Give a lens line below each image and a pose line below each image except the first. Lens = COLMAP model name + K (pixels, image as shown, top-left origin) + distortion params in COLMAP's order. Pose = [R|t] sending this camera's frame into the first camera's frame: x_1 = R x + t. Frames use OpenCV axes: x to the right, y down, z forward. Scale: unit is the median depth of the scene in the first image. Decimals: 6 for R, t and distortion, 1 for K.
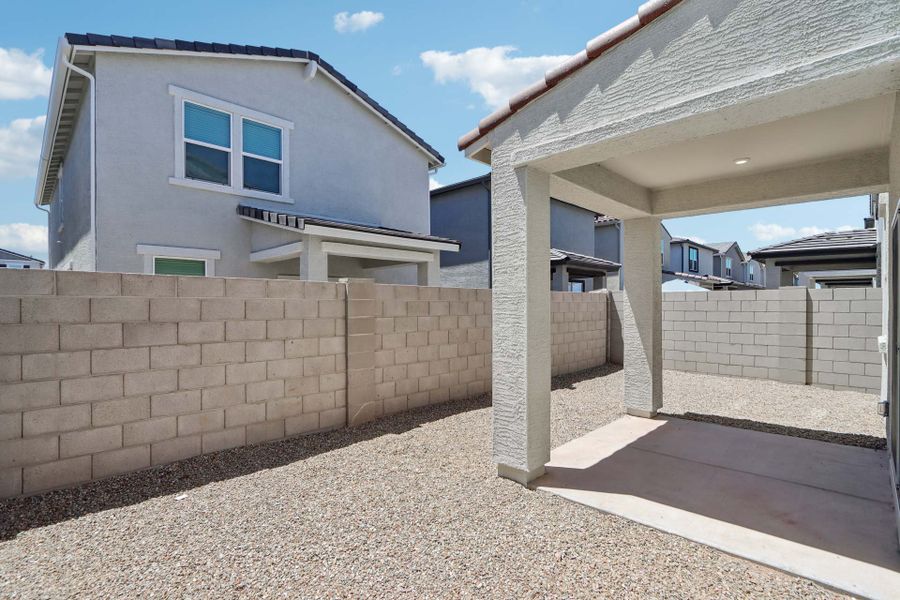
lens RADIAL K [[429.4, 0, 437.8], [0, 429.4, 307.6], [0, 0, 1]] dist [-0.000864, -0.000502]
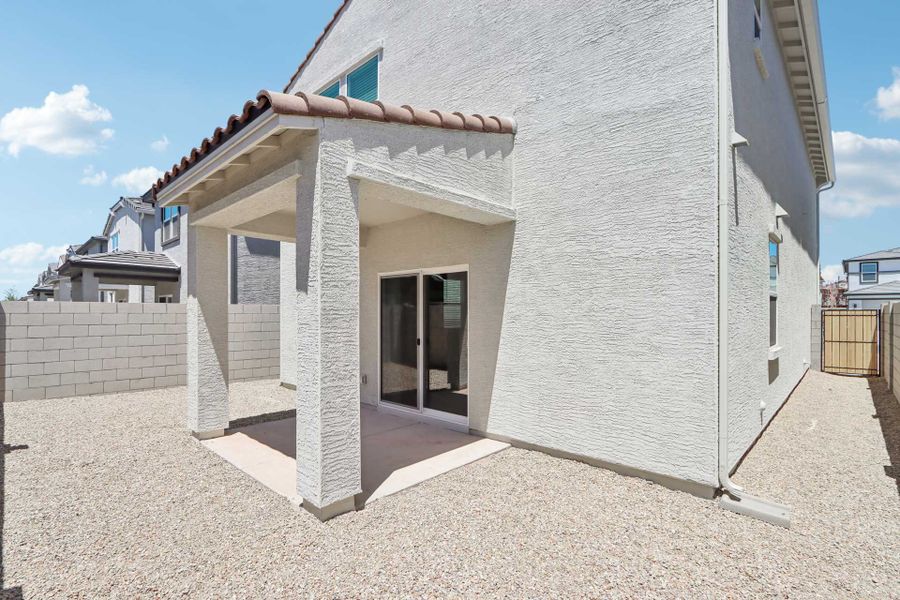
lens RADIAL K [[429.4, 0, 438.5], [0, 429.4, 311.4], [0, 0, 1]] dist [-0.000864, -0.000502]
pose [[-0.014234, 0.005162, 0.999885, -0.770561], [0.007096, 0.999962, -0.005061, -0.024121], [-0.999874, 0.007023, -0.014270, 0.830161]]
